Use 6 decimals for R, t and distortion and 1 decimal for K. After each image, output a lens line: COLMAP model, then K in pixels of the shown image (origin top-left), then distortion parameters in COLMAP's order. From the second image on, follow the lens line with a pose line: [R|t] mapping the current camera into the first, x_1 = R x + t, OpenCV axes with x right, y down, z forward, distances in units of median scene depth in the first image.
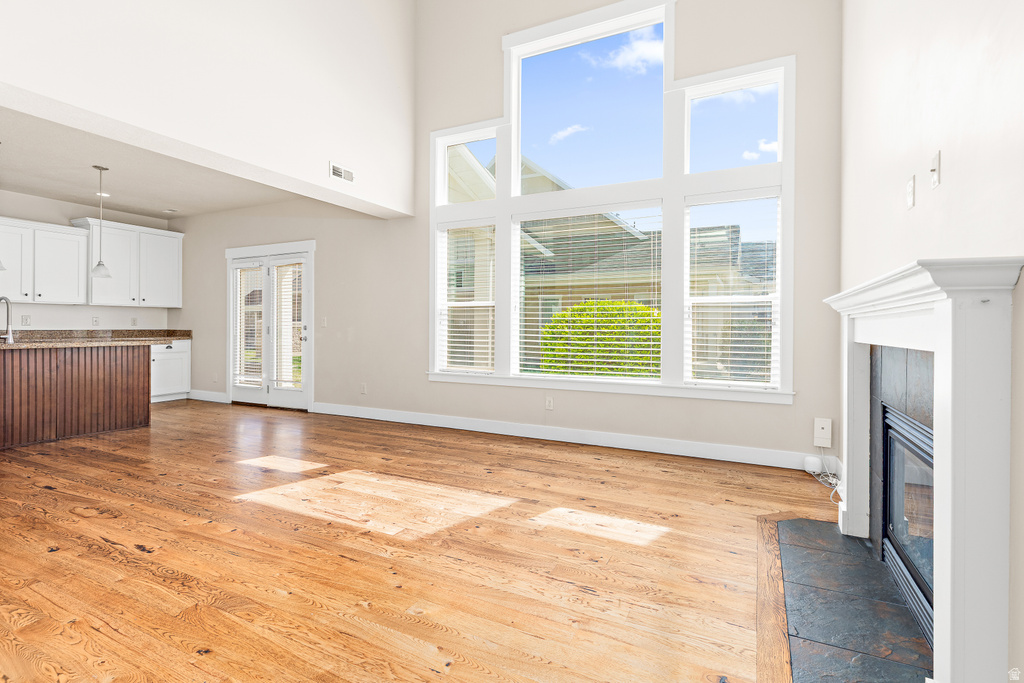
lens RADIAL K [[481.9, 0, 524.0], [0, 481.9, 325.7], [0, 0, 1]] dist [0.007551, 0.000099]
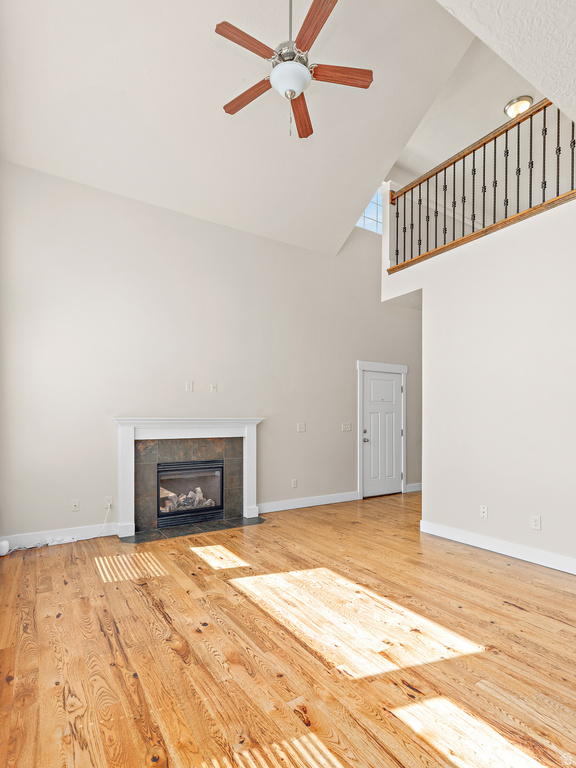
lens RADIAL K [[396.5, 0, 287.1], [0, 396.5, 424.2], [0, 0, 1]] dist [0.002240, 0.000211]
pose [[-0.854564, -0.011630, 0.519215, -0.442241], [-0.005698, 0.999899, 0.013019, -0.033409], [-0.519314, 0.008167, -0.854544, 1.246835]]
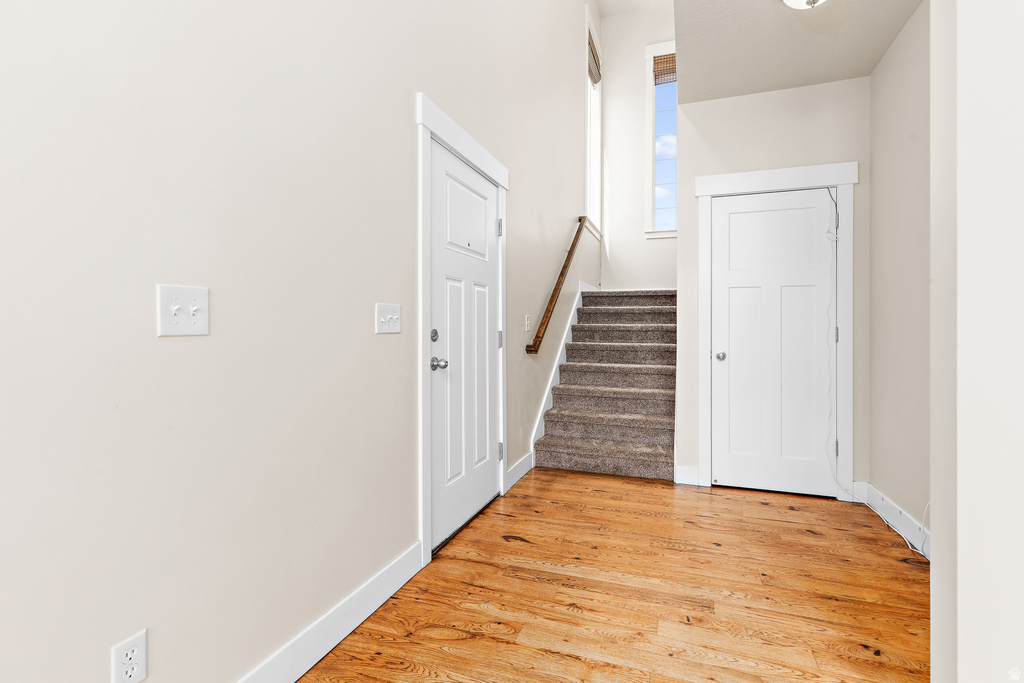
lens RADIAL K [[481.9, 0, 524.0], [0, 481.9, 325.7], [0, 0, 1]] dist [0.007551, 0.000099]
pose [[-0.992387, -0.009583, -0.122784, 0.036805], [-0.009128, 0.999949, -0.004268, 0.000930], [0.122819, -0.003114, -0.992424, 0.407344]]
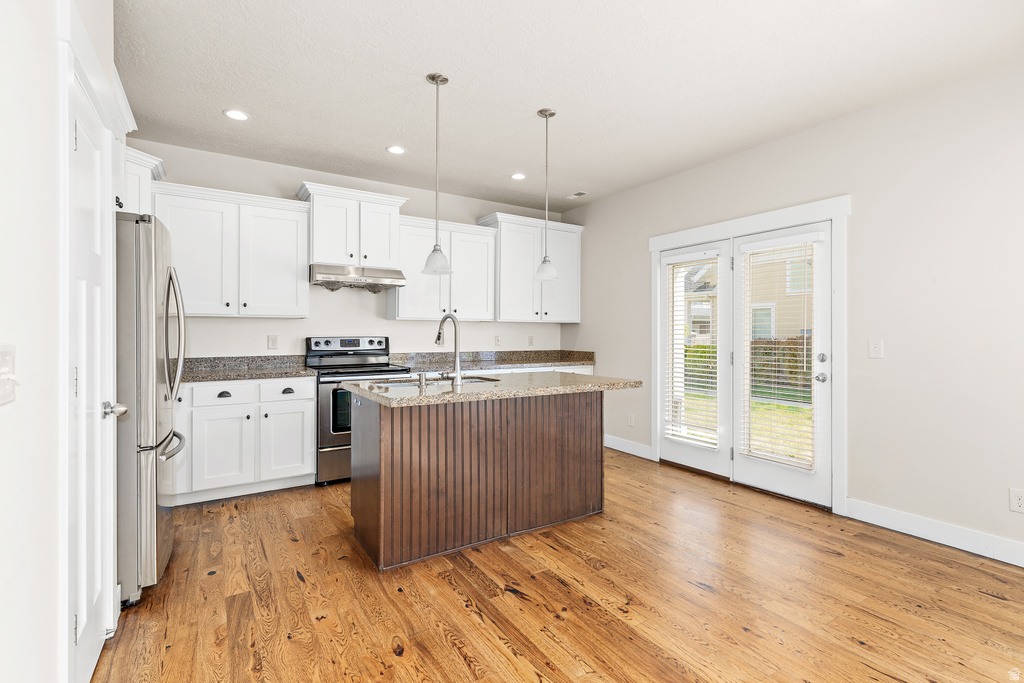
lens RADIAL K [[480.0, 0, 524.3], [0, 480.0, 333.2], [0, 0, 1]] dist [0.007136, -0.000125]
pose [[0.856680, -0.000447, -0.515848, -0.653536], [0.000076, 1.000000, -0.000741, -0.033220], [0.515848, 0.000595, 0.856680, 0.498231]]
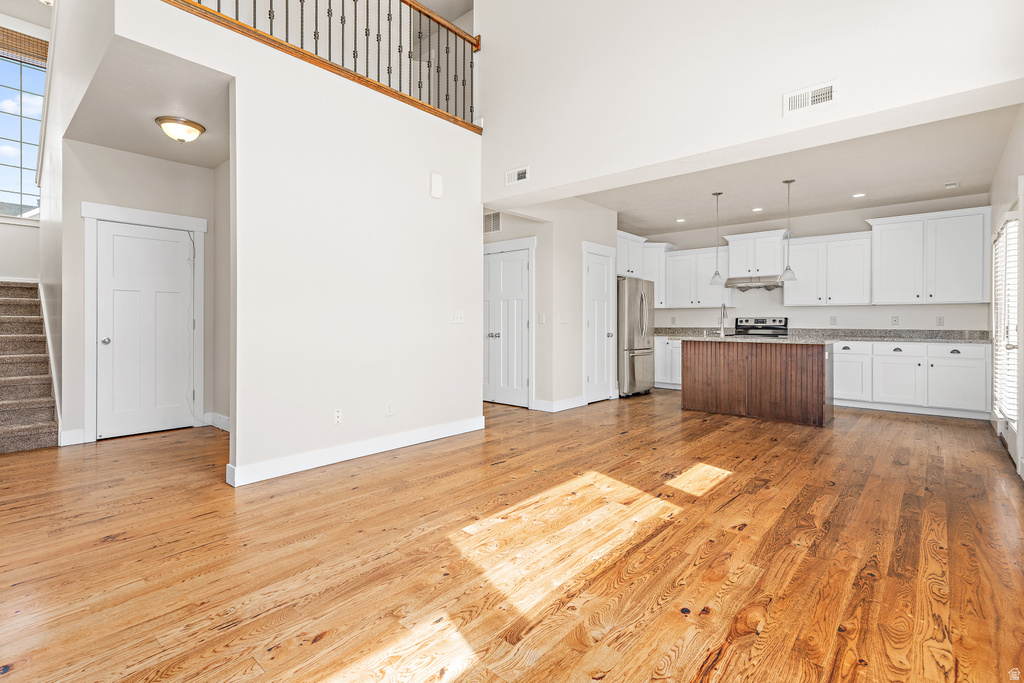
lens RADIAL K [[475.6, 0, 517.3], [0, 475.6, 322.8], [0, 0, 1]] dist [0.003360, -0.000323]
pose [[-0.266438, -0.005877, -0.963834, 0.382083], [-0.005097, 0.999976, -0.004688, 0.004951], [0.963839, 0.003663, -0.266461, 0.804009]]
